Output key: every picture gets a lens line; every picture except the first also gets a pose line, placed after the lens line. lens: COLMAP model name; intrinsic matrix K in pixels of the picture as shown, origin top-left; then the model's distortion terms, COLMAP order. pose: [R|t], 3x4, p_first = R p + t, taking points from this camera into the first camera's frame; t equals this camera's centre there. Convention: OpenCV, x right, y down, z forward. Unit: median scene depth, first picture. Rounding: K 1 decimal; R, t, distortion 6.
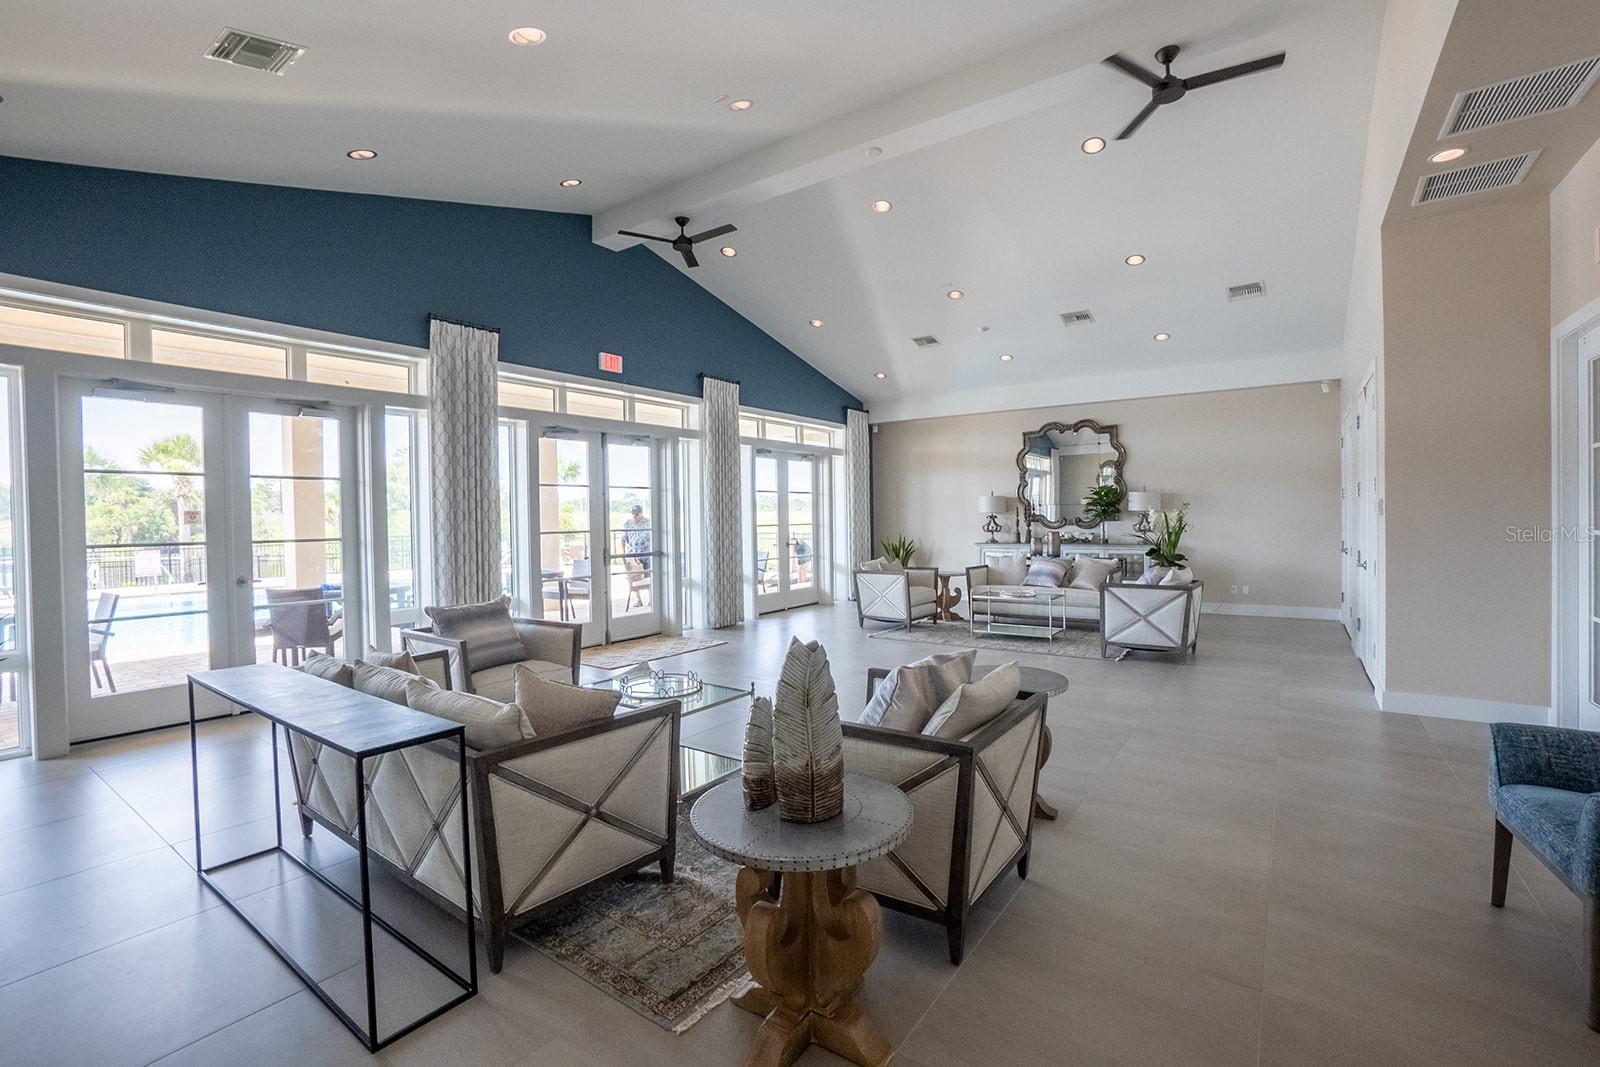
lens RADIAL K [[707.3, 0, 798.6], [0, 707.3, 529.5], [0, 0, 1]] dist [-0.066551, 0.023956]
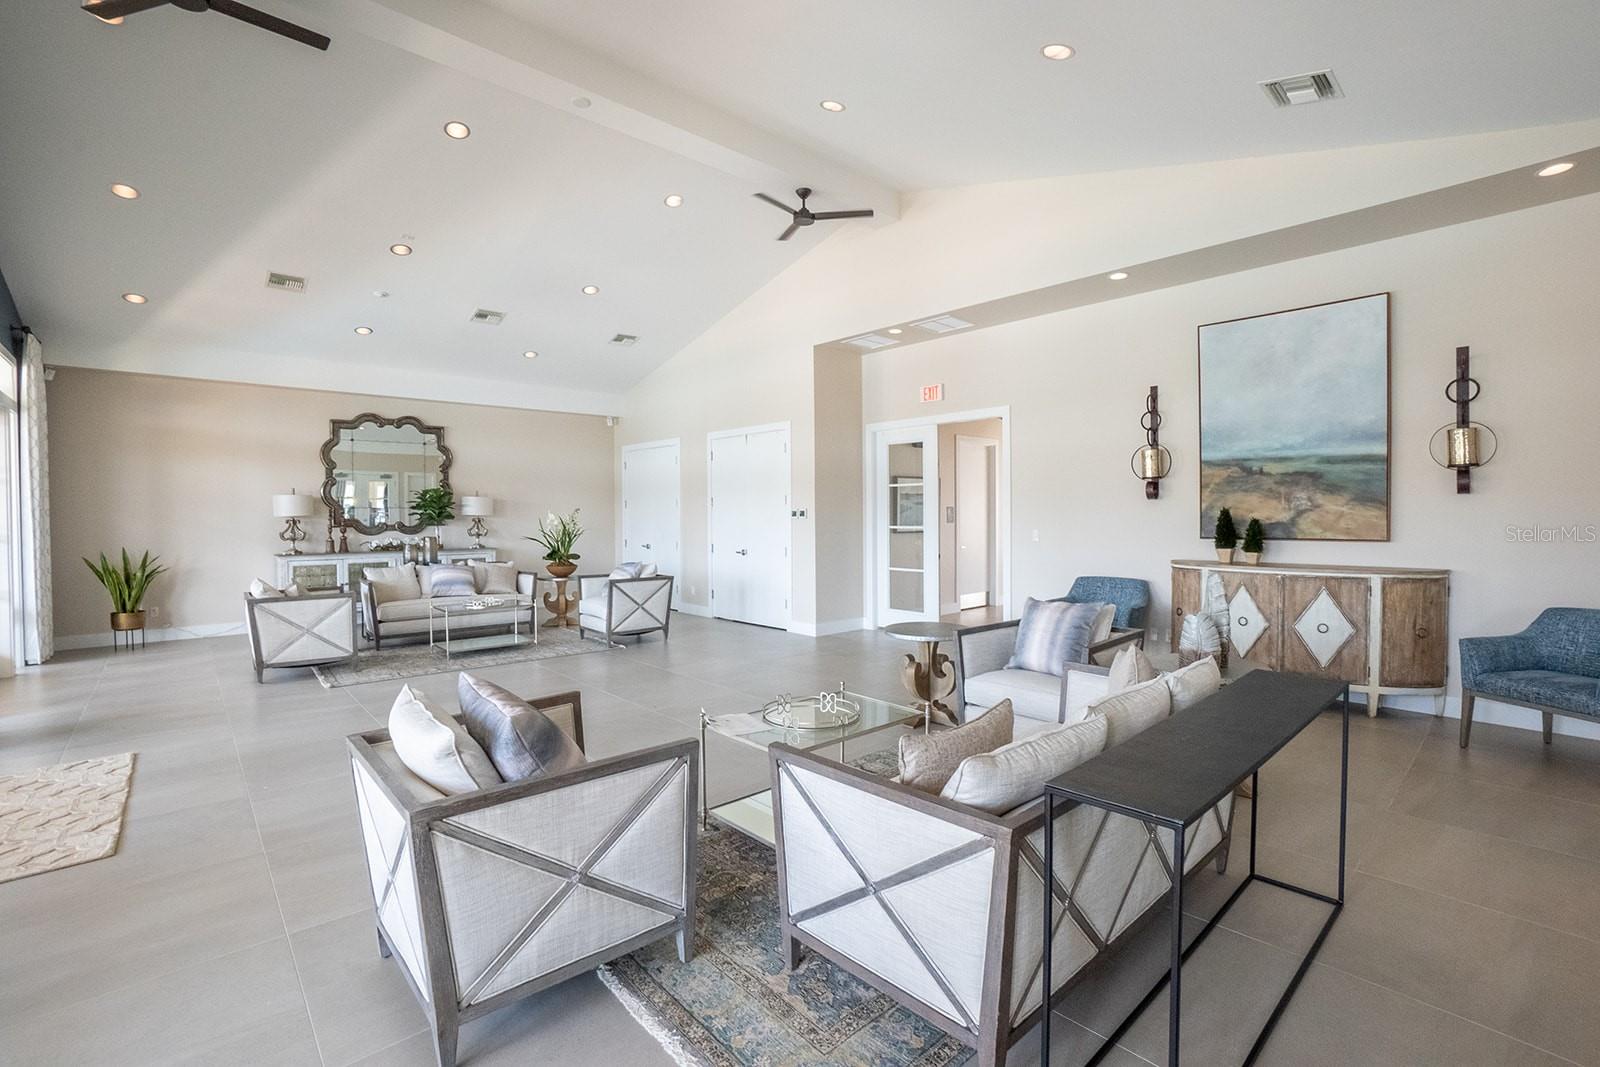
lens RADIAL K [[707.3, 0, 798.6], [0, 707.3, 529.5], [0, 0, 1]] dist [-0.066551, 0.023956]
pose [[0.209687, -0.006825, 0.977745, -0.383114], [0.018909, 0.999817, 0.002923, -0.000427], [-0.977586, 0.017875, 0.209777, 0.310531]]
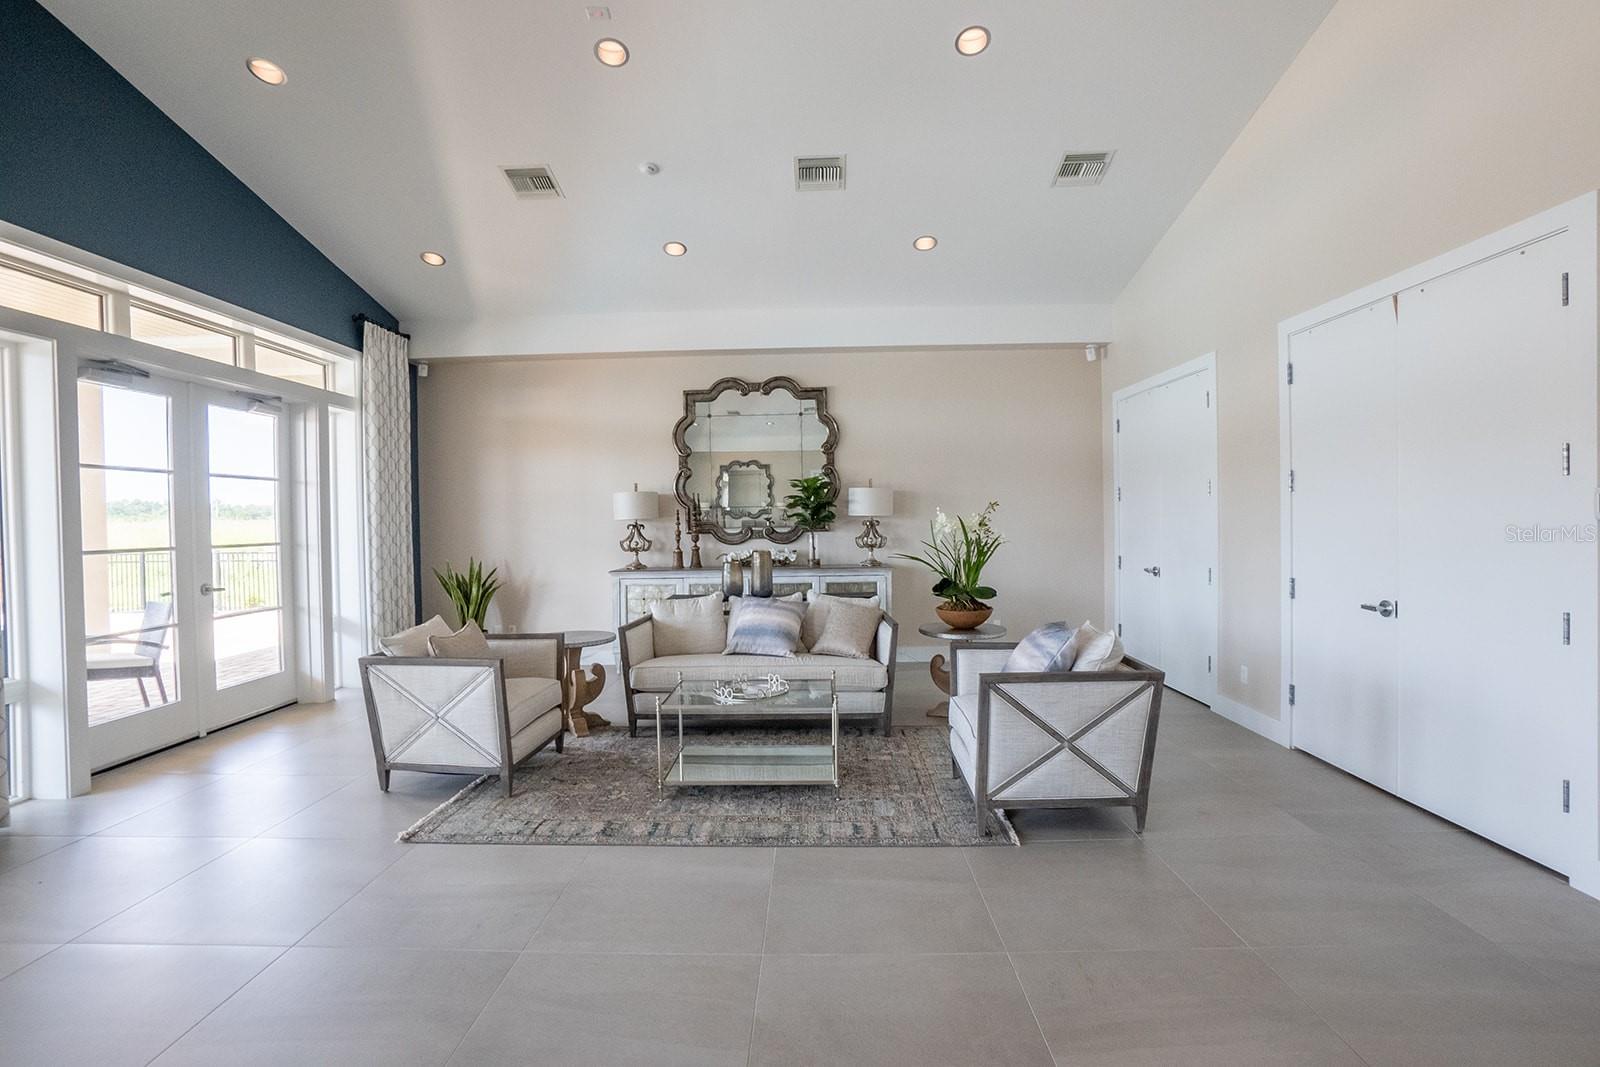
lens RADIAL K [[707.3, 0, 798.6], [0, 707.3, 529.5], [0, 0, 1]] dist [-0.066551, 0.023956]
pose [[0.828708, -0.007012, 0.559637, 0.056113], [0.014035, 0.999867, -0.008255, -0.008966], [-0.559505, 0.014696, 0.828697, 0.452500]]
